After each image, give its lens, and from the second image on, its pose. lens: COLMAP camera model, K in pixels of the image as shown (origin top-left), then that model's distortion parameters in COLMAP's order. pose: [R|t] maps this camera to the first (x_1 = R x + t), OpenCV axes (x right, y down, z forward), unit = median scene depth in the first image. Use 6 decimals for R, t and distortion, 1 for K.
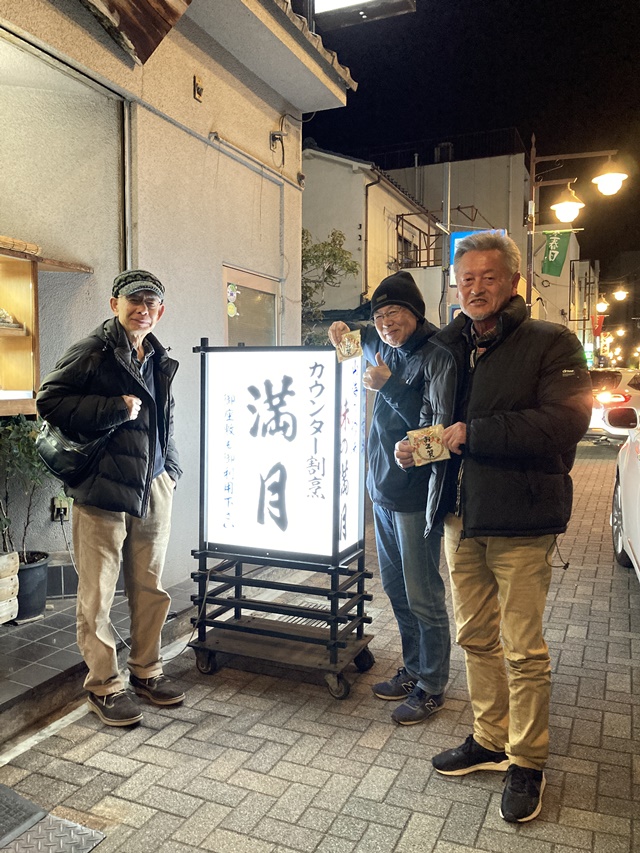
lens RADIAL K [[691.5, 0, 358.4], [0, 691.5, 427.1], [0, 0, 1]] dist [0.006325, -0.002173]
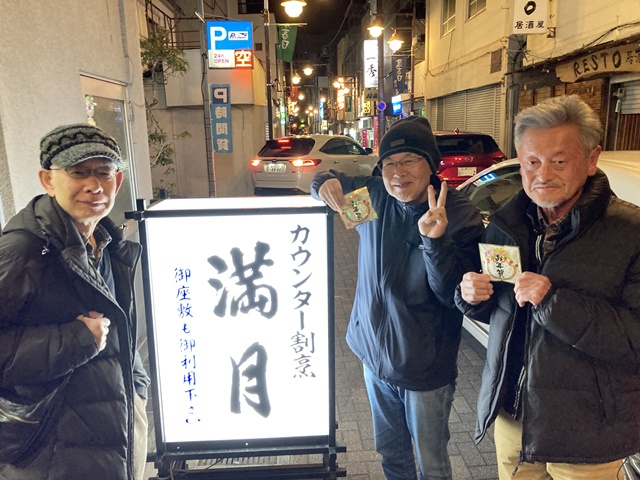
lens RADIAL K [[526.0, 0, 312.7], [0, 526.0, 248.1], [0, 0, 1]] dist [0.014415, -0.006456]
pose [[0.912502, -0.110216, 0.393946, -0.293726], [0.050895, 0.986126, 0.158006, -0.162412], [-0.405895, -0.124131, 0.905451, 0.405810]]
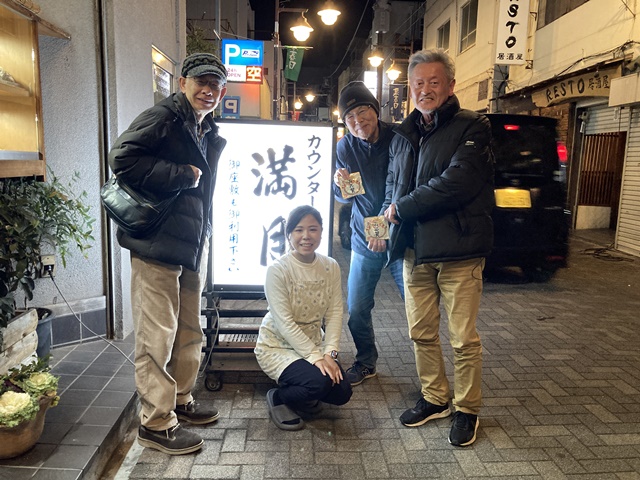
lens RADIAL K [[518.8, 0, 320.0], [0, 518.8, 240.0], [0, 0, 1]] dist [0.006325, -0.002173]
pose [[0.905652, -0.044326, 0.421699, -0.447756], [0.003270, 0.995222, 0.097587, 0.002949], [-0.424010, -0.087001, 0.901469, 0.126550]]
